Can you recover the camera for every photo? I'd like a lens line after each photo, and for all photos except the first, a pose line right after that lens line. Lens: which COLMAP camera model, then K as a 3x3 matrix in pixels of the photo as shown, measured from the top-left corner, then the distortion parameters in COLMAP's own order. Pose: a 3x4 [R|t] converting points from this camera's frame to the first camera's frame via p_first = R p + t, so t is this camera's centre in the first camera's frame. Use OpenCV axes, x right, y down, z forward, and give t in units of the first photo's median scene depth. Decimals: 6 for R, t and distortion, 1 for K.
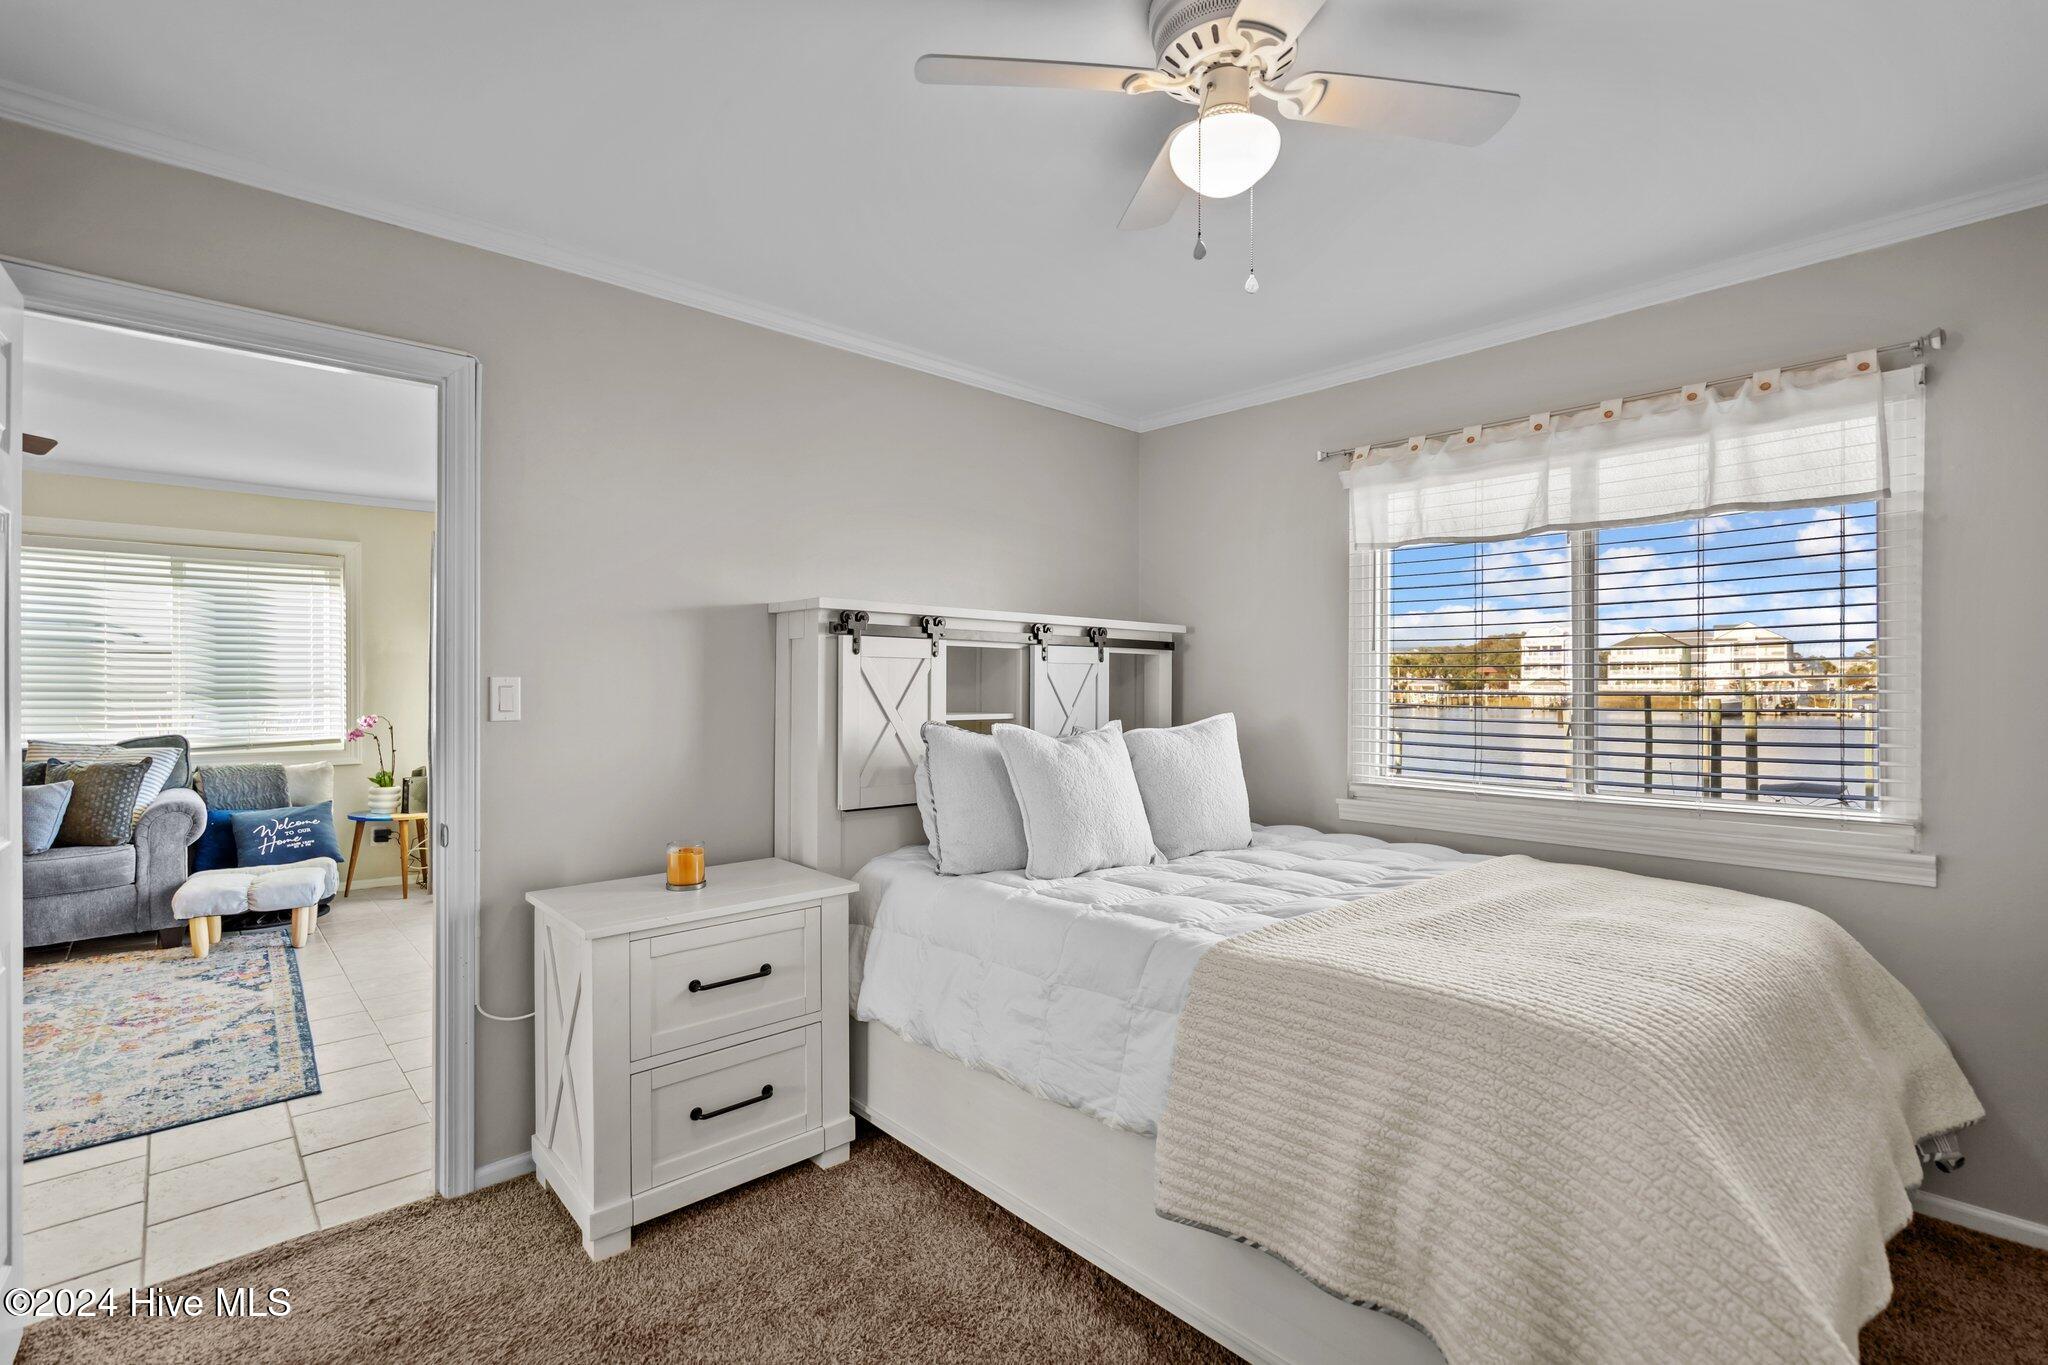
lens RADIAL K [[932.1, 0, 1016.3], [0, 932.1, 688.9], [0, 0, 1]] dist [0.001295, 0.000678]
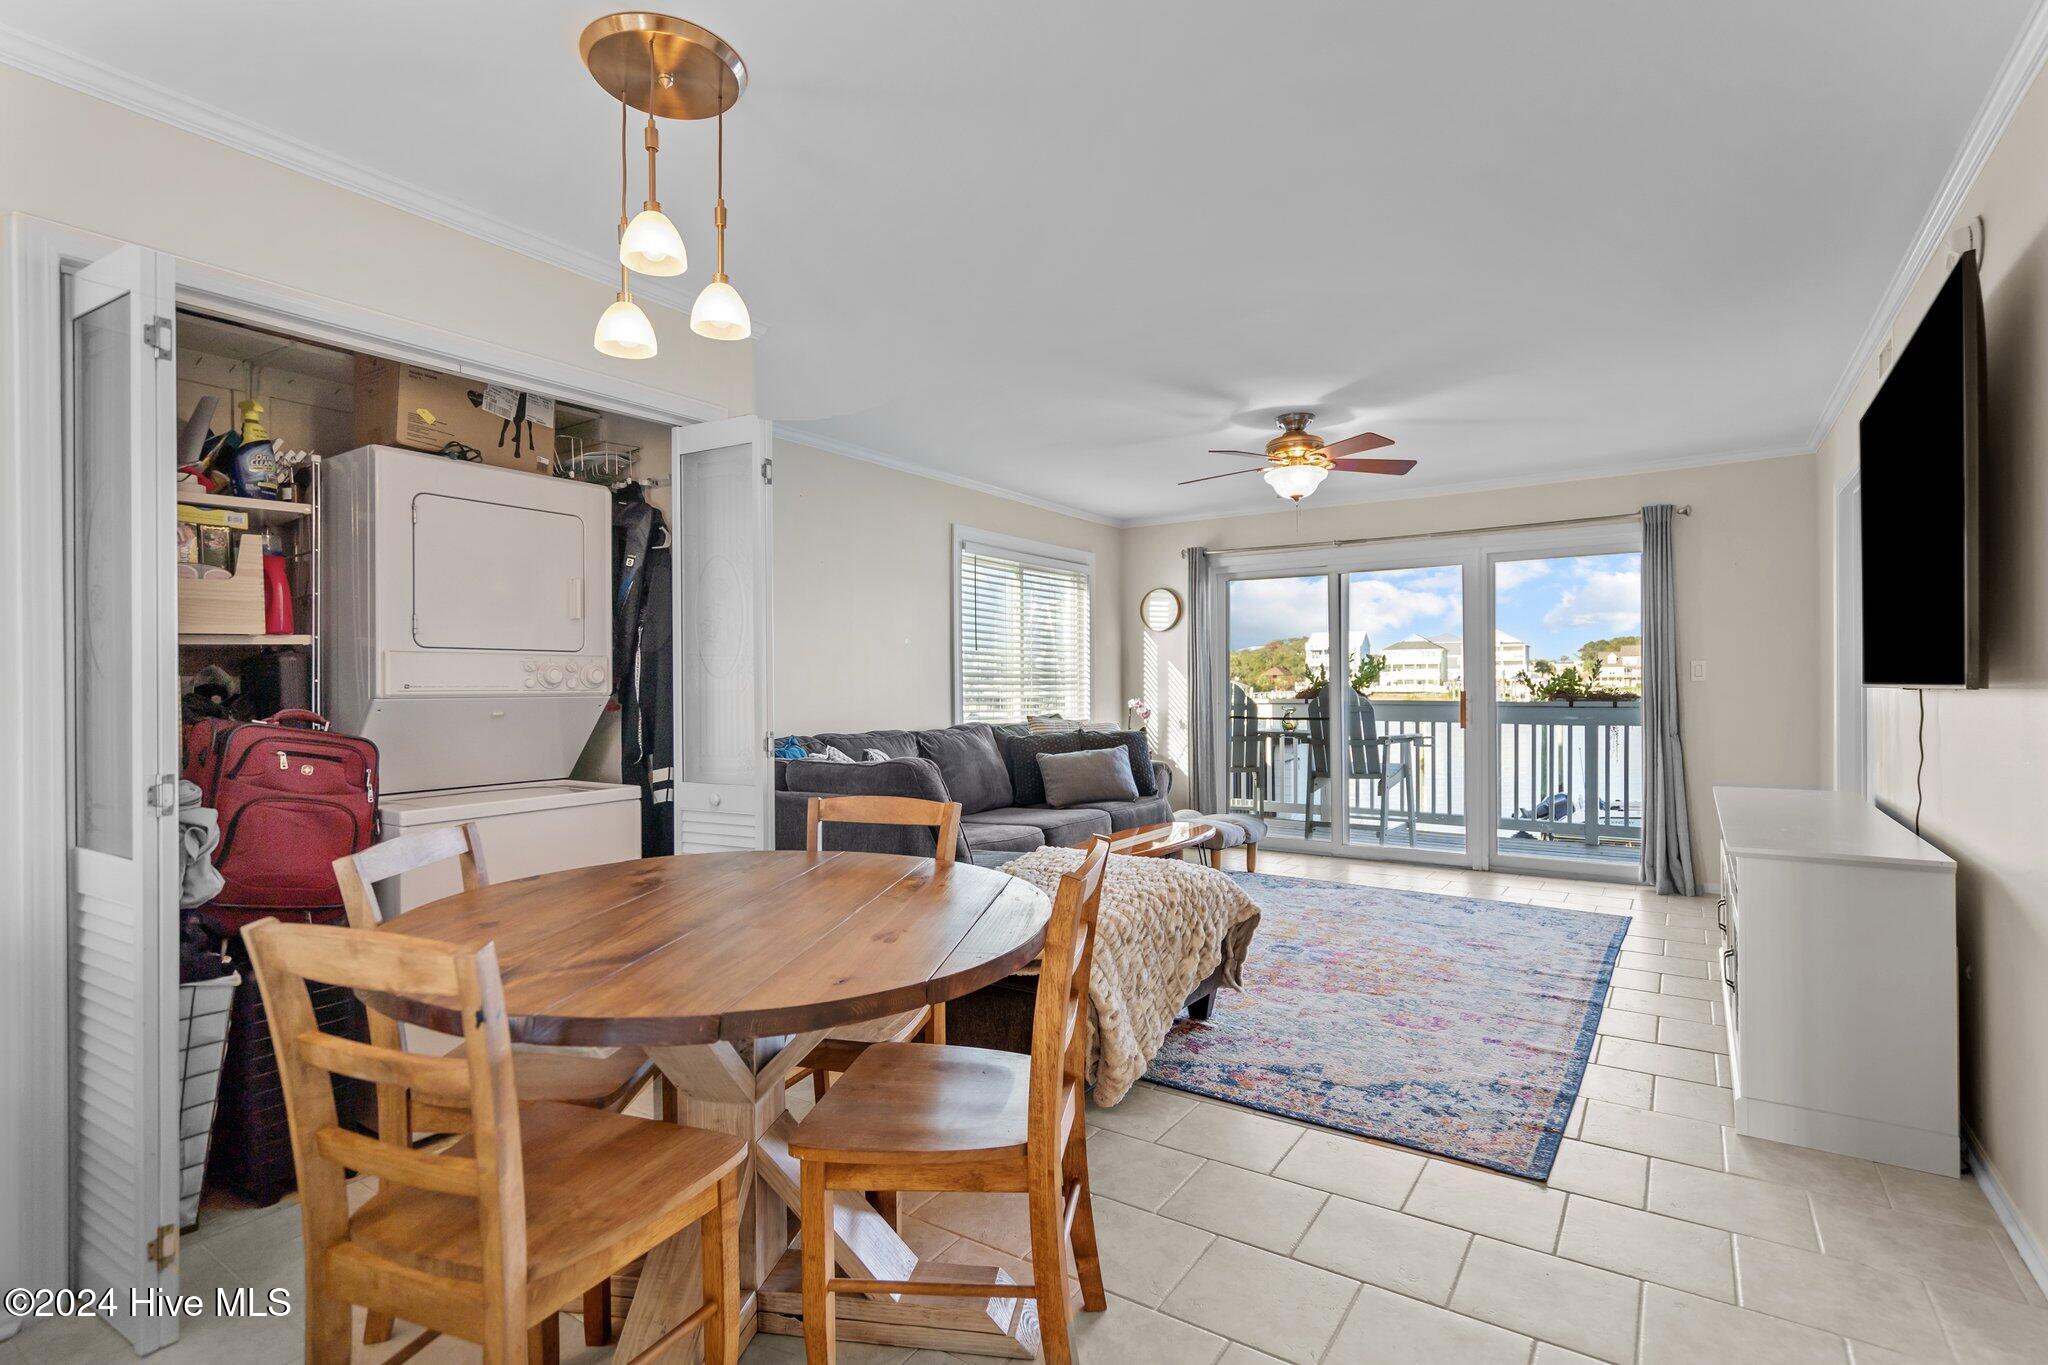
lens RADIAL K [[991.7, 0, 1024.0], [0, 991.7, 682.5], [0, 0, 1]] dist [-0.000536, 0.009100]
pose [[0.971923, -0.009167, 0.235121, -1.587694], [0.012434, 0.999846, -0.012415, 0.031860], [-0.234971, 0.014990, 0.971887, -0.295279]]
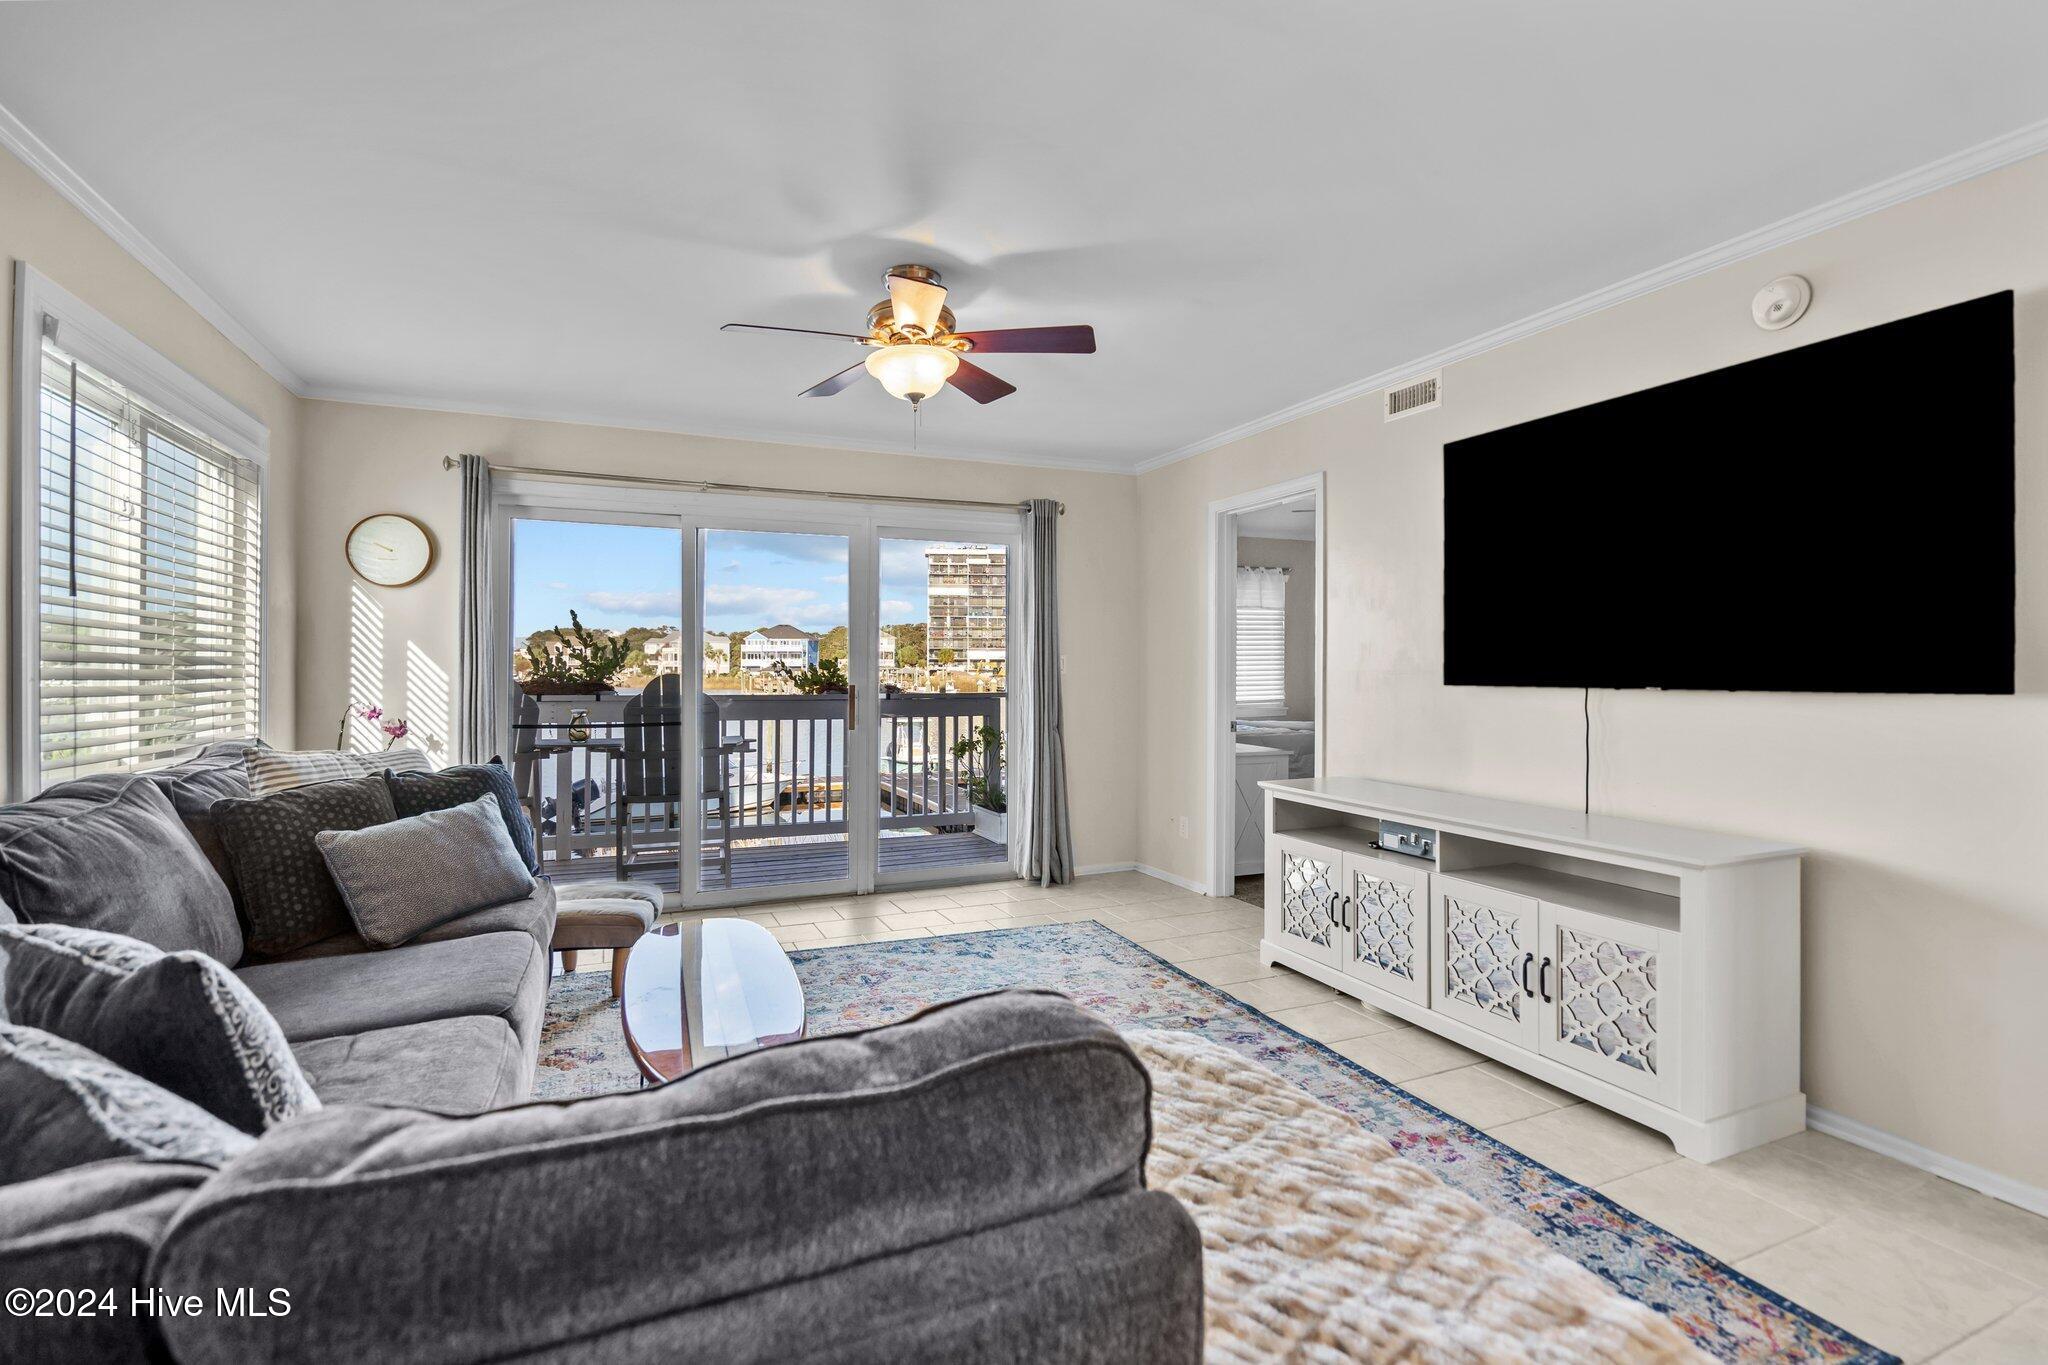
lens RADIAL K [[948.3, 0, 1027.8], [0, 948.3, 668.0], [0, 0, 1]] dist [-0.005719, 0.000511]
pose [[0.322073, -0.003080, 0.946710, -1.667193], [0.011901, 0.999929, -0.000796, 0.014946], [-0.946640, 0.011523, 0.322087, 0.446426]]
